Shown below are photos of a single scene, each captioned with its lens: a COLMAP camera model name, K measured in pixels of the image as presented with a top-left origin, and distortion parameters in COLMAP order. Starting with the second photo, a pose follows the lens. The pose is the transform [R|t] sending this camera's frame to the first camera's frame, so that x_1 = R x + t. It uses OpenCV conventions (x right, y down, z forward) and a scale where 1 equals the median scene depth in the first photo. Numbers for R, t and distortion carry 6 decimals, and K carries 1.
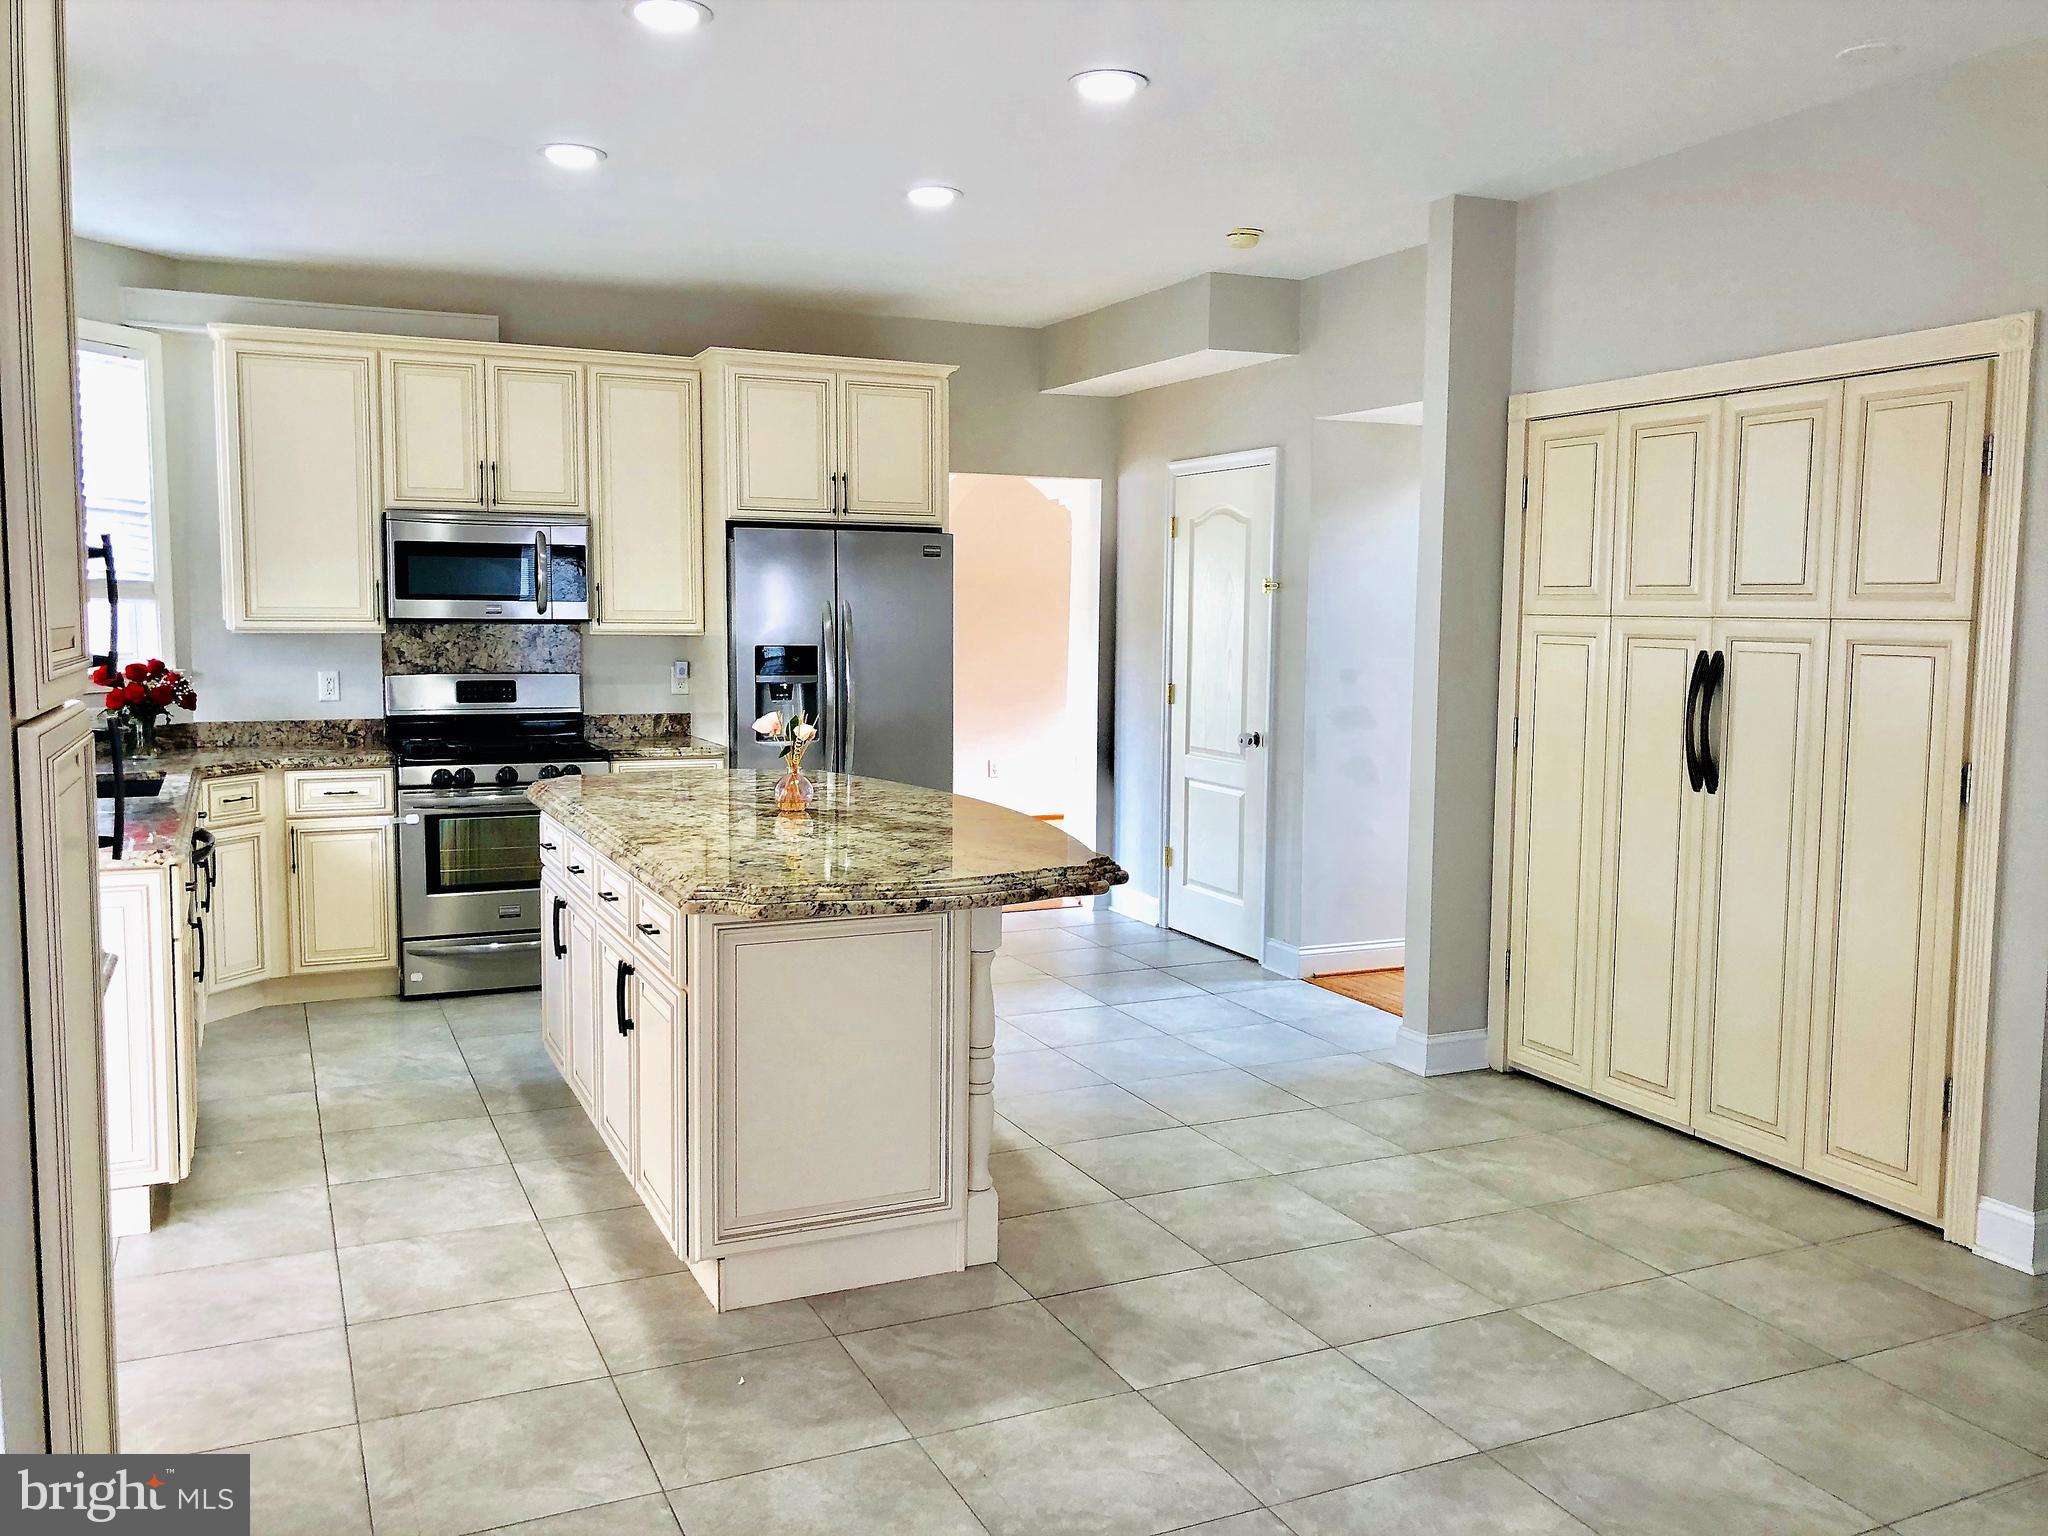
lens RADIAL K [[1700.2, 0, 1024.0], [0, 1700.2, 768.0], [0, 0, 1]] dist [0.035464, -0.106853]
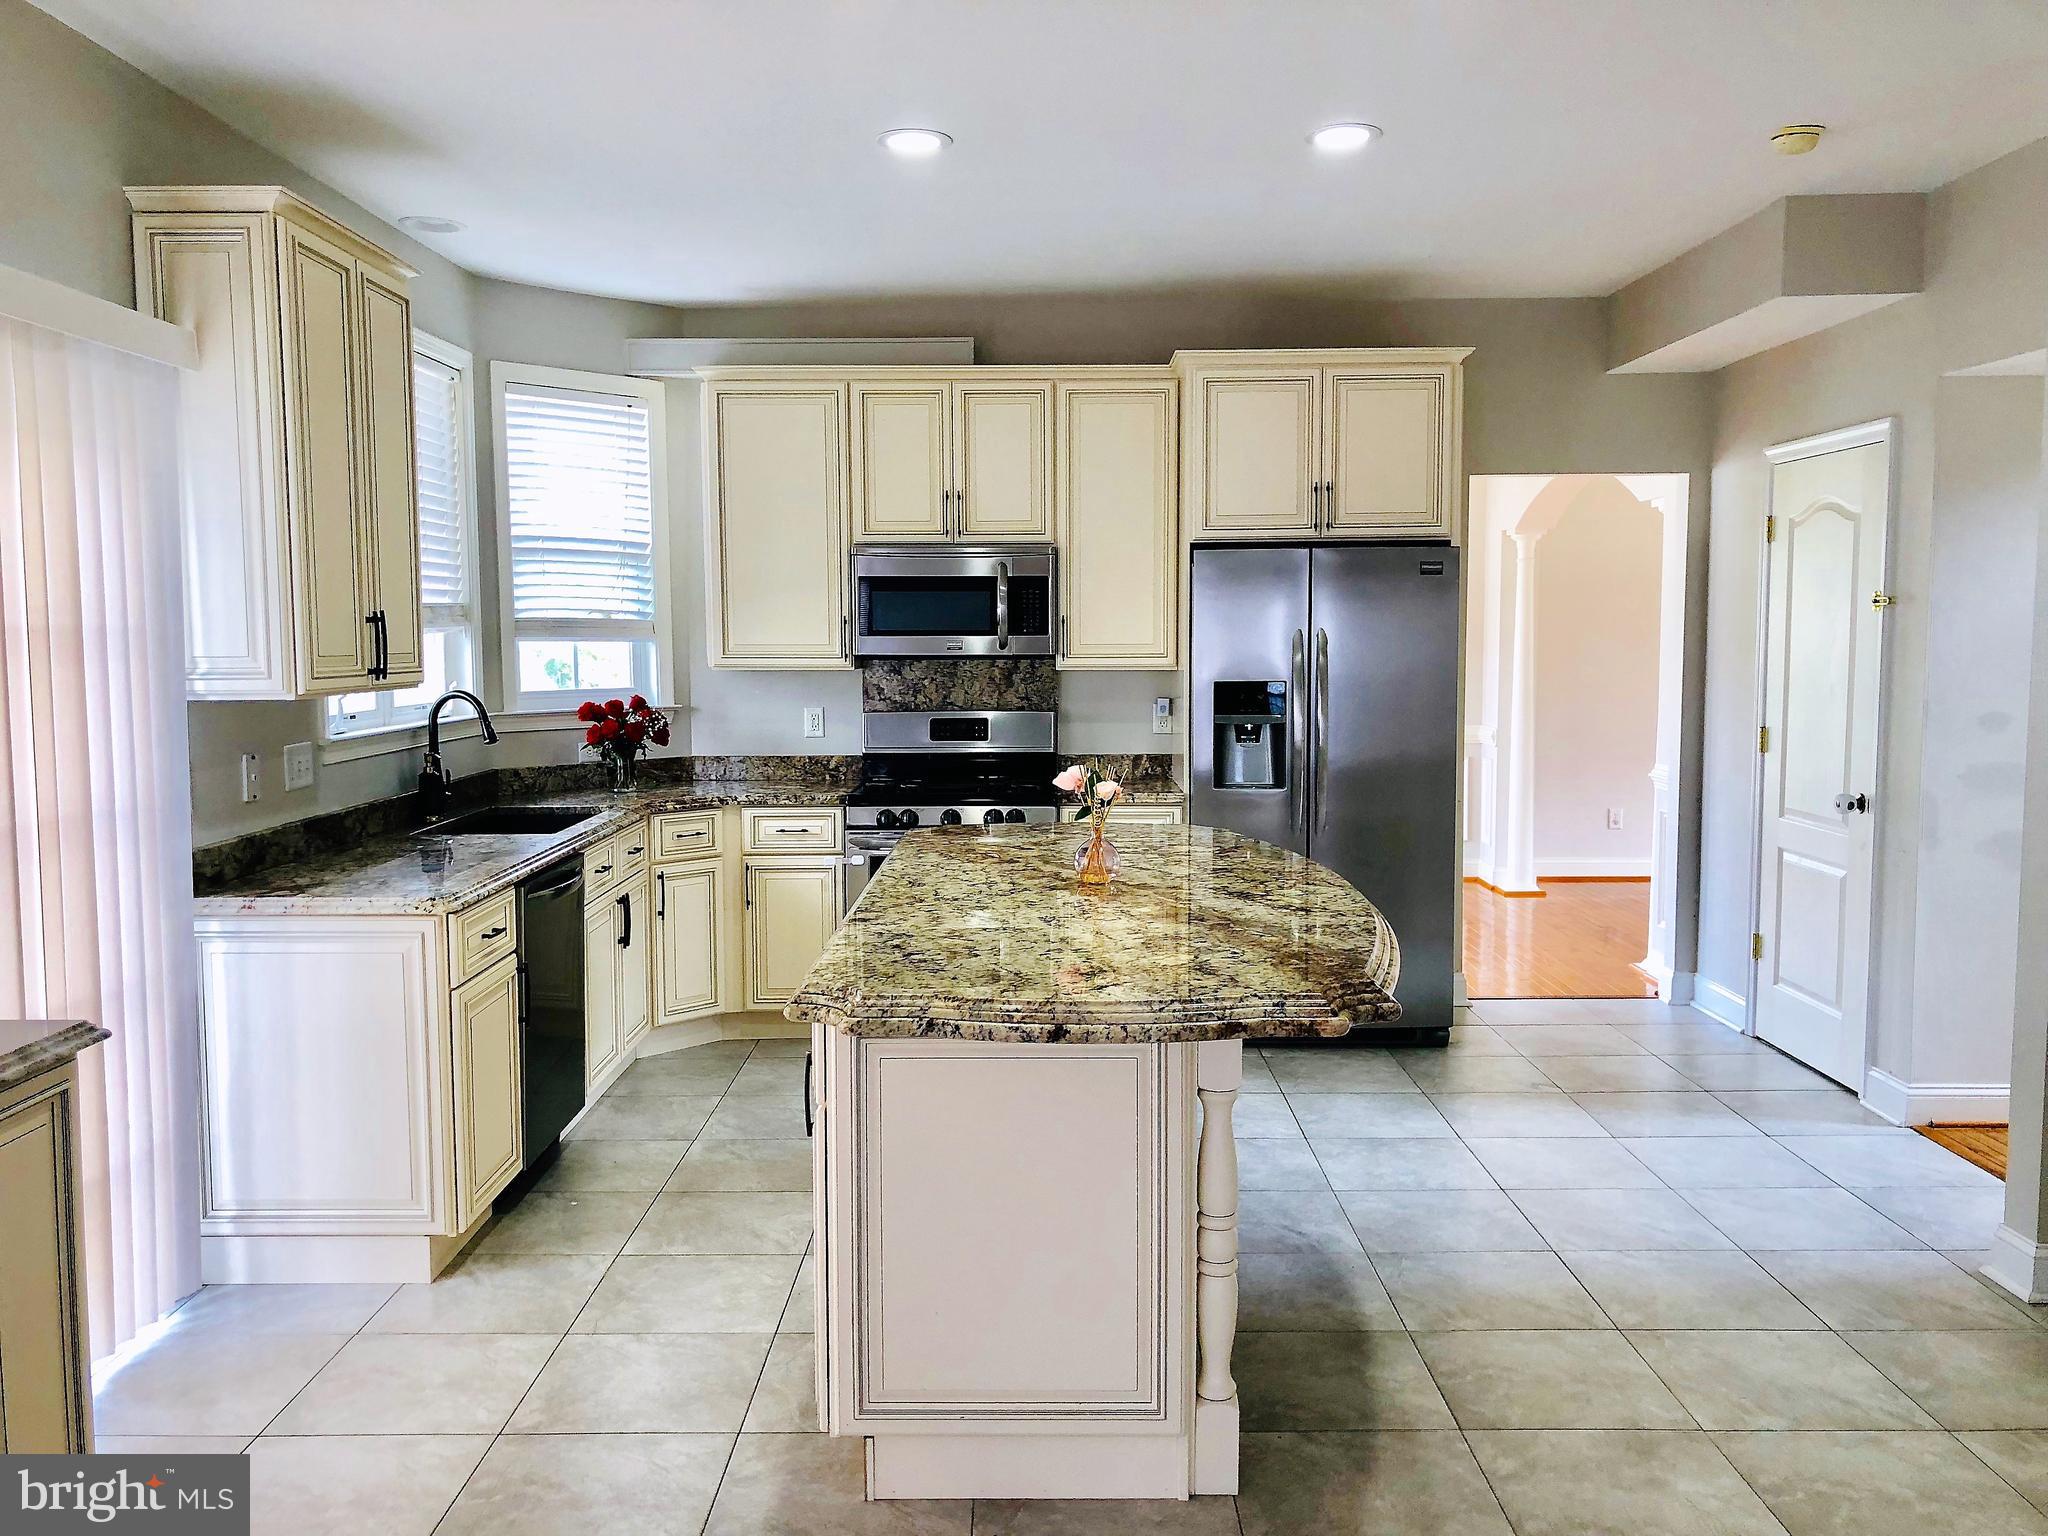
lens RADIAL K [[1688.1, 0, 1024.0], [0, 1688.1, 768.0], [0, 0, 1]] dist [0.045108, -0.059197]
pose [[0.901872, 0.021784, -0.431454, 0.137007], [-0.027509, 0.999597, -0.007033, -0.018079], [0.431127, 0.018212, 0.902107, 0.164236]]
